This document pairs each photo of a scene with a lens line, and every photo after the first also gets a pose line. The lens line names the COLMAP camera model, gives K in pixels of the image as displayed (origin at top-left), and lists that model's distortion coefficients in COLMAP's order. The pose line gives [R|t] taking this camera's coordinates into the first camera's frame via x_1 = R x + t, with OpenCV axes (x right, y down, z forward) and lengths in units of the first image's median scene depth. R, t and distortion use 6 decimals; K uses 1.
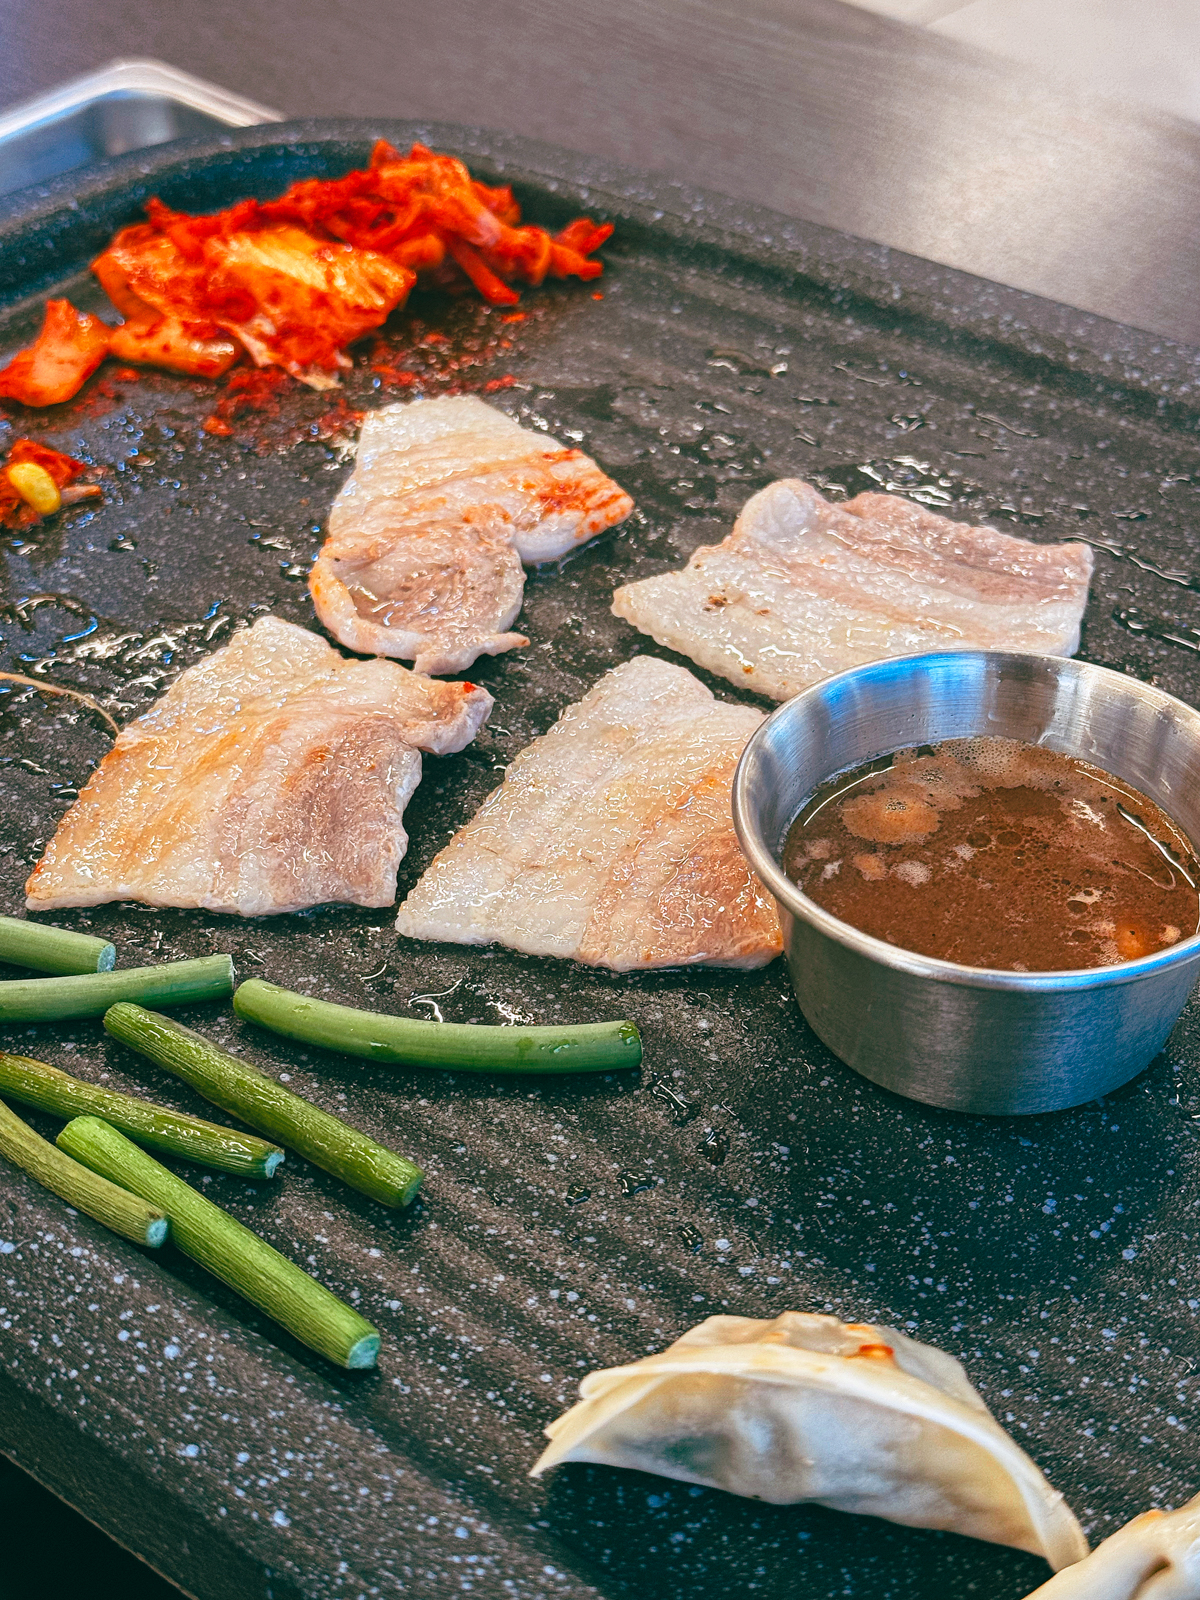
lens RADIAL K [[2434.5, 0, 599.5], [0, 2434.5, 734.8], [0, 0, 1]] dist [-0.004284, 0.095880]
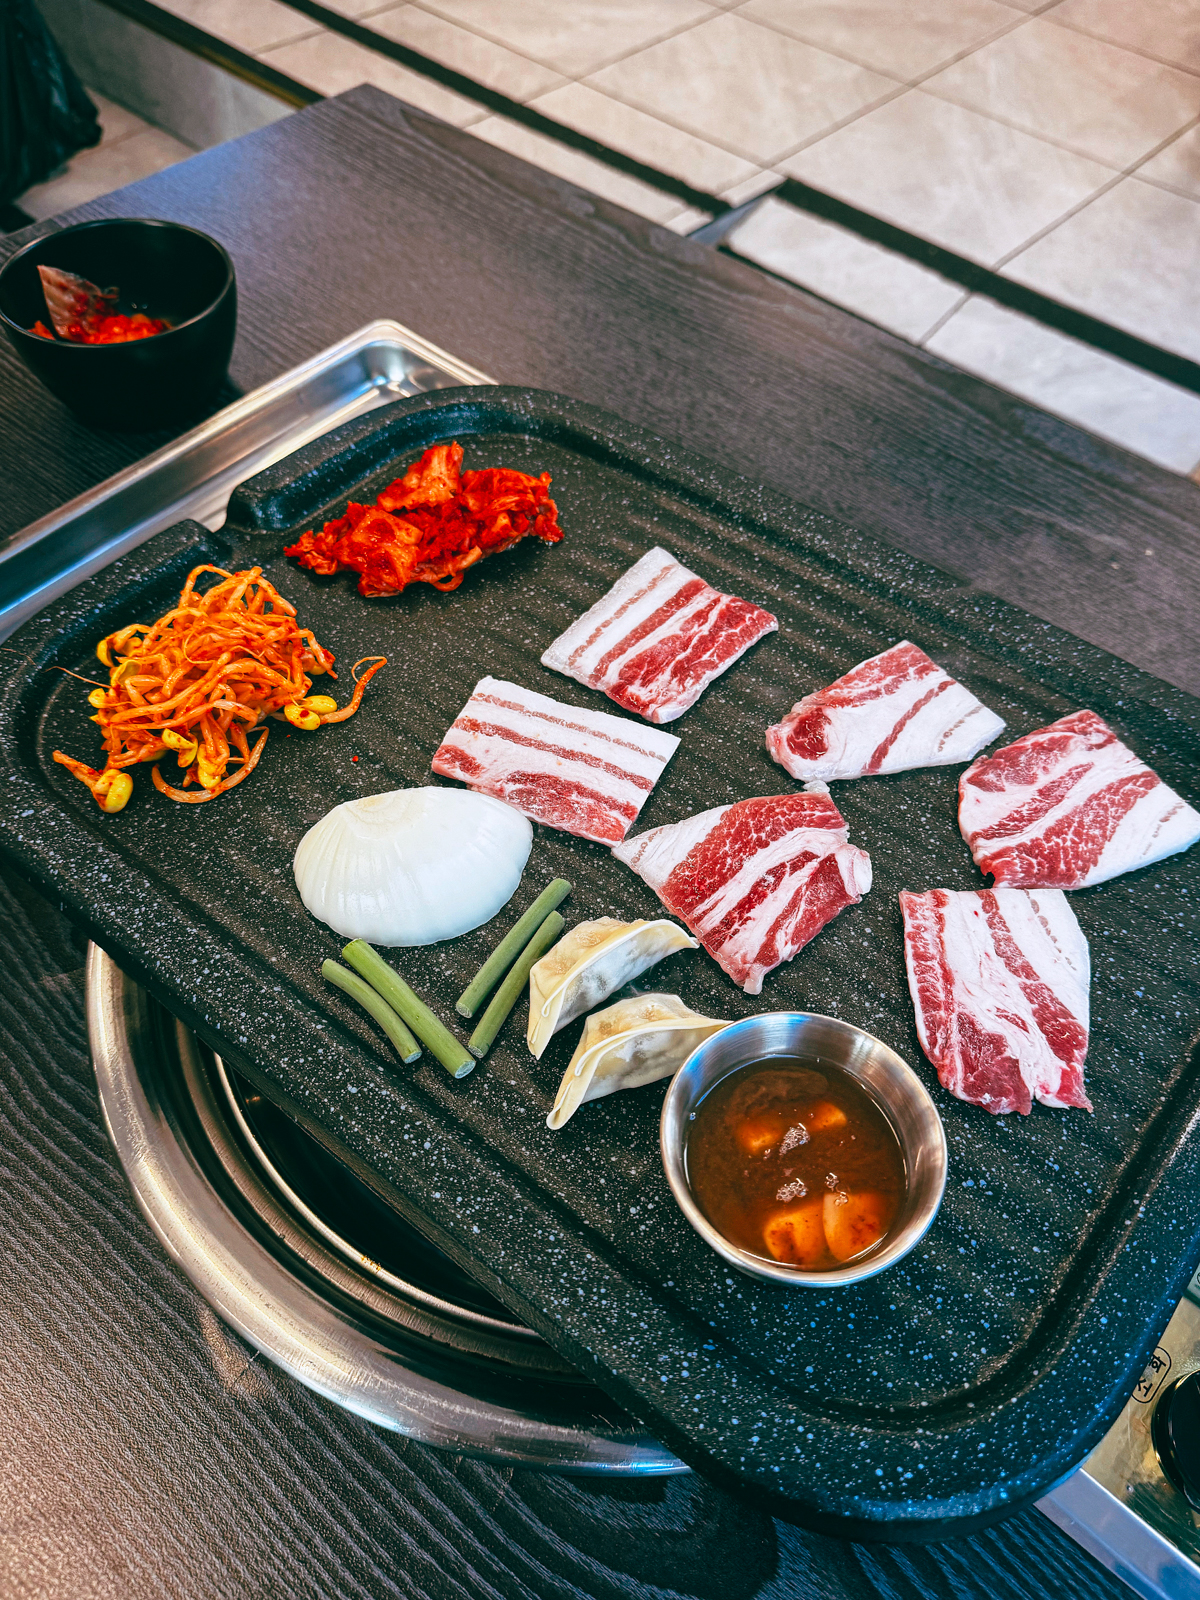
lens RADIAL K [[1198.8, 0, 622.1], [0, 1198.8, 797.6], [0, 0, 1]] dist [-0.003377, -0.030929]
pose [[0.999838, 0.014436, 0.010786, -0.005970], [-0.016717, 0.966526, 0.256022, -0.342224], [-0.006729, -0.256161, 0.966611, -0.023868]]
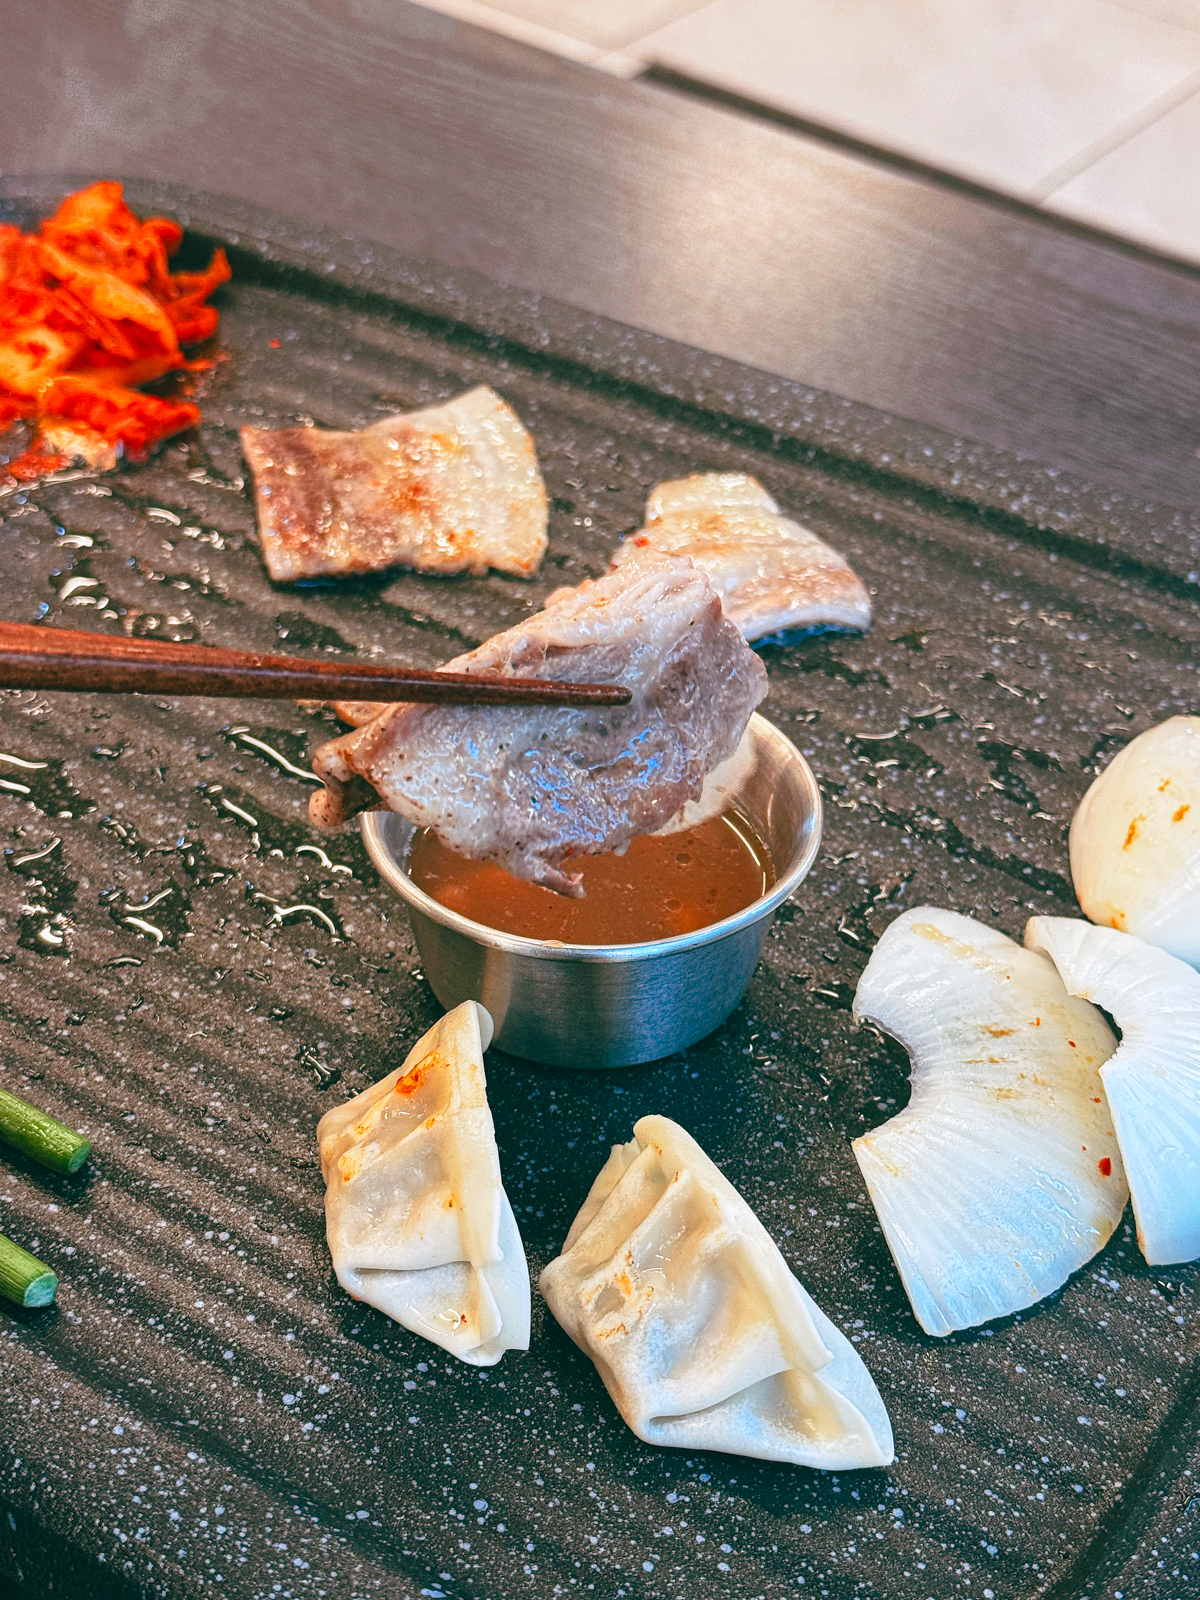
lens RADIAL K [[2438.5, 0, 616.1], [0, 2438.5, 804.4], [0, 0, 1]] dist [0.046028, -0.128743]
pose [[0.995369, -0.032792, 0.090365, 0.076855], [0.029881, 0.998996, 0.033384, -0.011071], [-0.091369, -0.030529, 0.995349, -0.183388]]
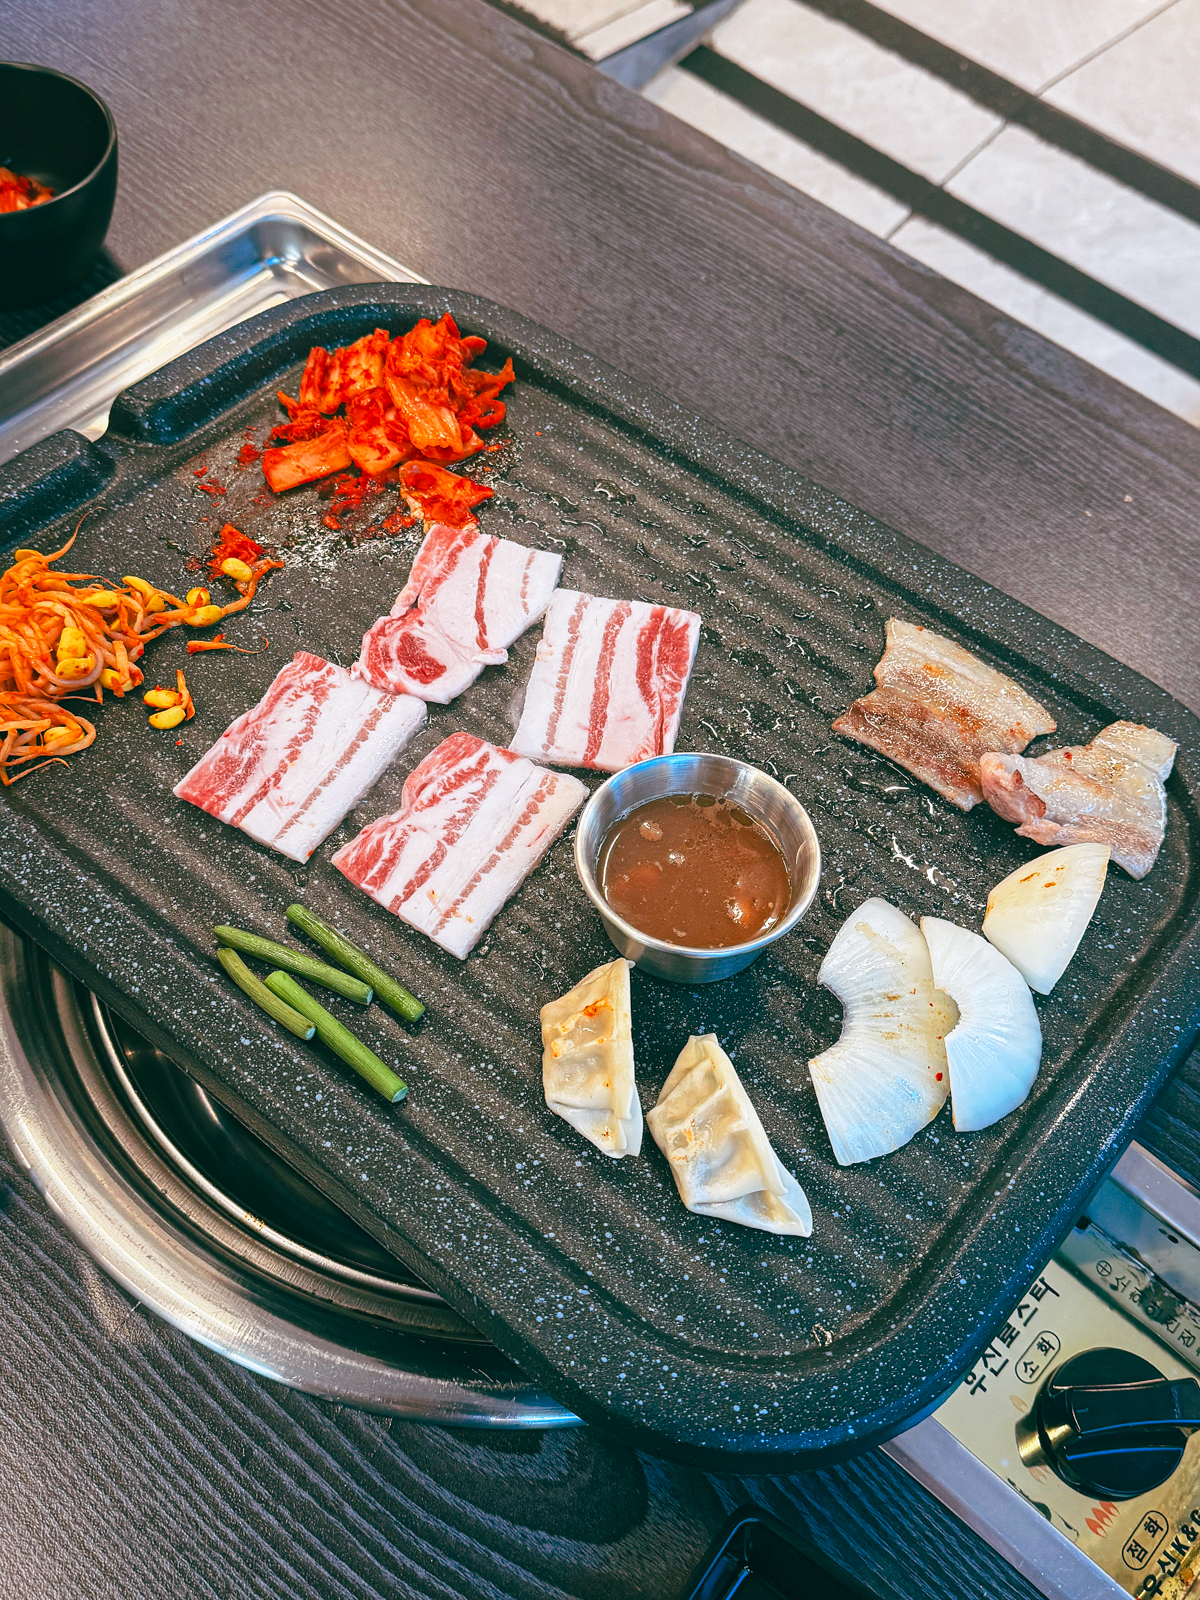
lens RADIAL K [[1545.6, 0, 600.0], [0, 1545.6, 800.0], [0, 0, 1]] dist [0.061630, -0.166476]
pose [[0.997927, 0.050739, 0.039585, 0.021787], [-0.060363, 0.951255, 0.302440, -0.464755], [-0.022310, -0.304202, 0.952346, -0.335860]]
